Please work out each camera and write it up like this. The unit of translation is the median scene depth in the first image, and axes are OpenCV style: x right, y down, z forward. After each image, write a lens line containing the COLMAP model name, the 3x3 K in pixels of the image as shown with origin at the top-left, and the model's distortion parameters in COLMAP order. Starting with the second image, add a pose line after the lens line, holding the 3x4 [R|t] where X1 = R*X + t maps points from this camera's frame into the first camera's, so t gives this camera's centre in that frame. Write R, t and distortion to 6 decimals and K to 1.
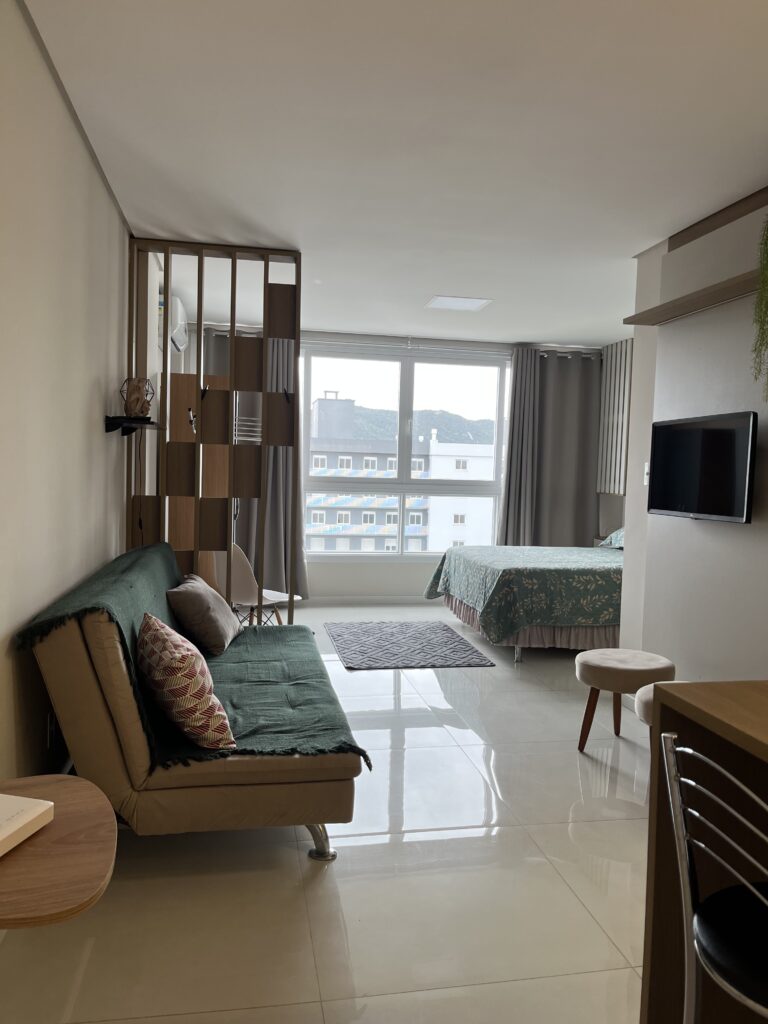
lens RADIAL K [[780.7, 0, 388.3], [0, 780.7, 516.3], [0, 0, 1]] dist [0.042985, -0.037663]
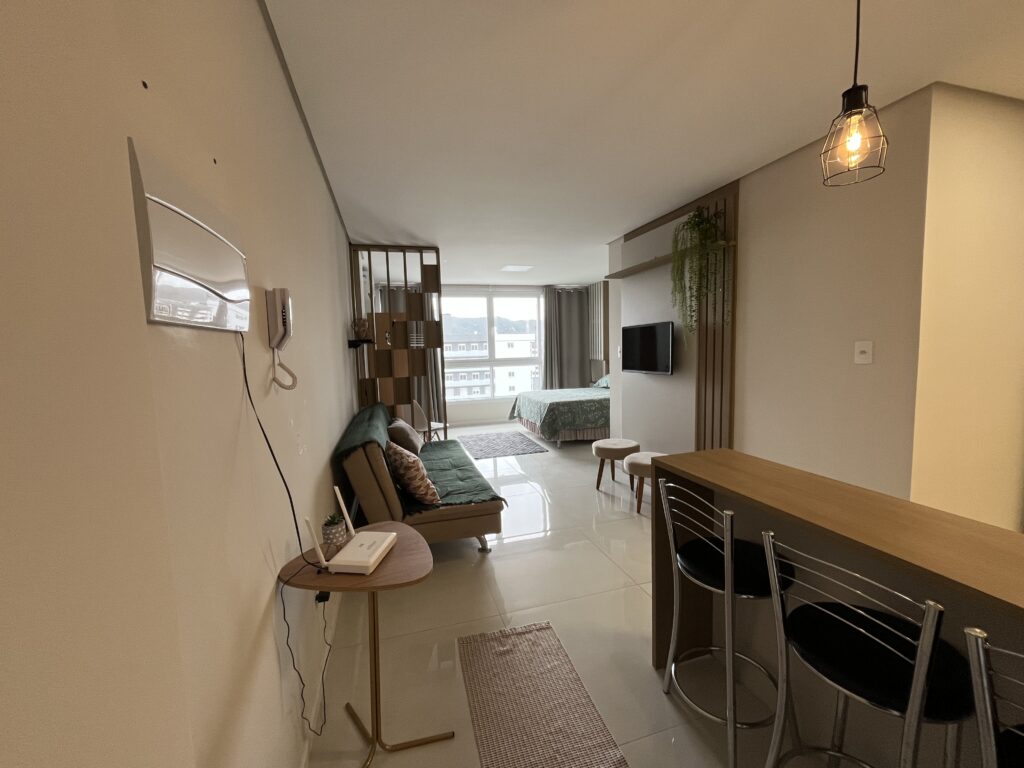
lens RADIAL K [[417.4, 0, 509.7], [0, 417.4, 387.7], [0, 0, 1]] dist [-0.000941, -0.000233]
pose [[0.993944, -0.067041, 0.087071, -0.049625], [0.064075, 0.997280, 0.036434, -0.017838], [-0.089277, -0.030634, 0.995536, -0.049282]]
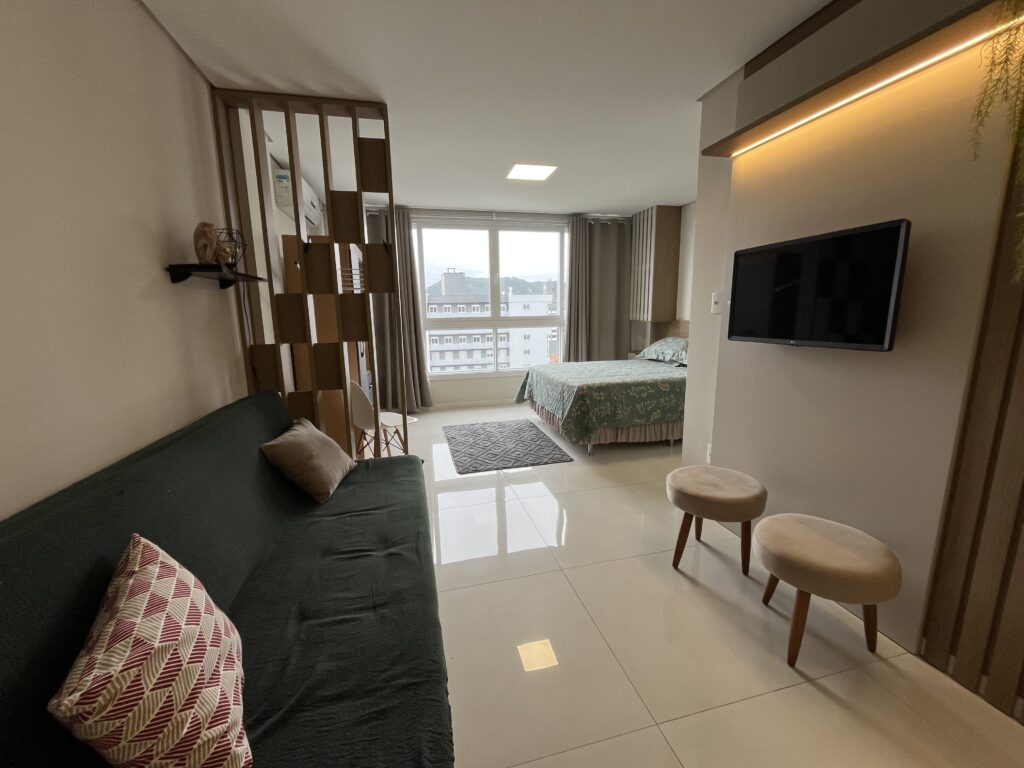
lens RADIAL K [[417.4, 0, 508.3], [0, 417.4, 387.3], [0, 0, 1]] dist [-0.000941, -0.000233]
pose [[0.997561, -0.055422, 0.042433, 0.006617], [0.049893, 0.991300, 0.121799, -0.020581], [-0.048814, -0.119384, 0.991647, 0.382306]]
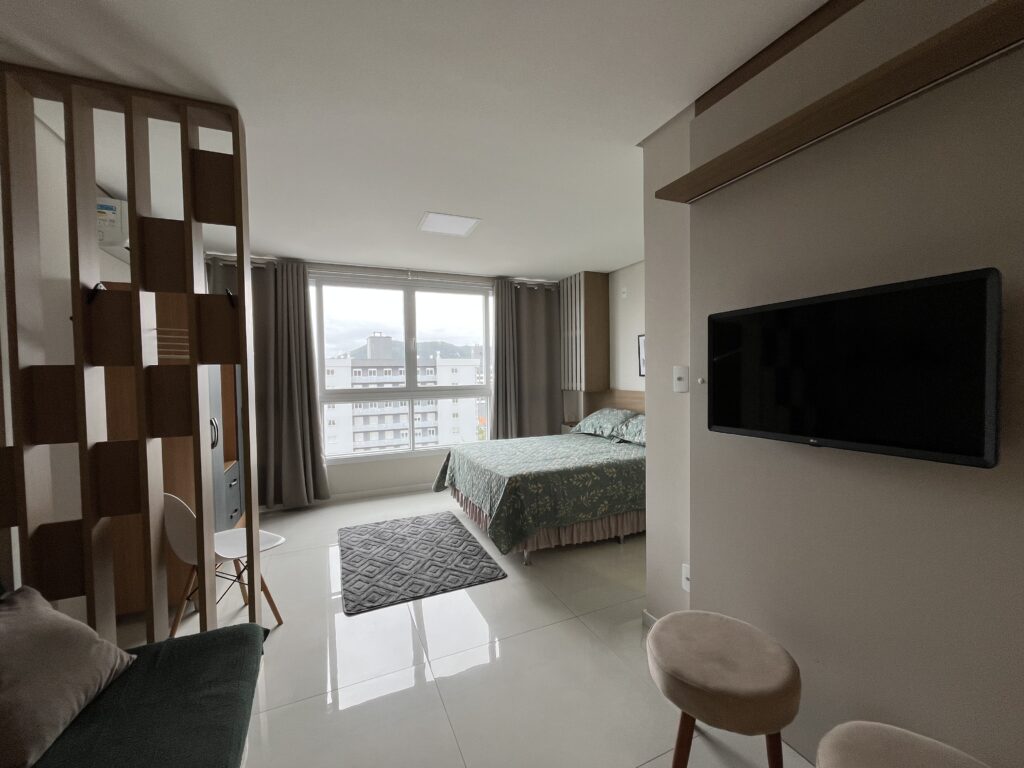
lens RADIAL K [[417.4, 0, 510.0], [0, 417.4, 386.2], [0, 0, 1]] dist [-0.000941, -0.000233]
pose [[0.973684, -0.053819, 0.221458, 0.040940], [0.059767, 0.998007, -0.020239, -0.043905], [-0.219928, 0.032942, 0.974960, 0.541457]]
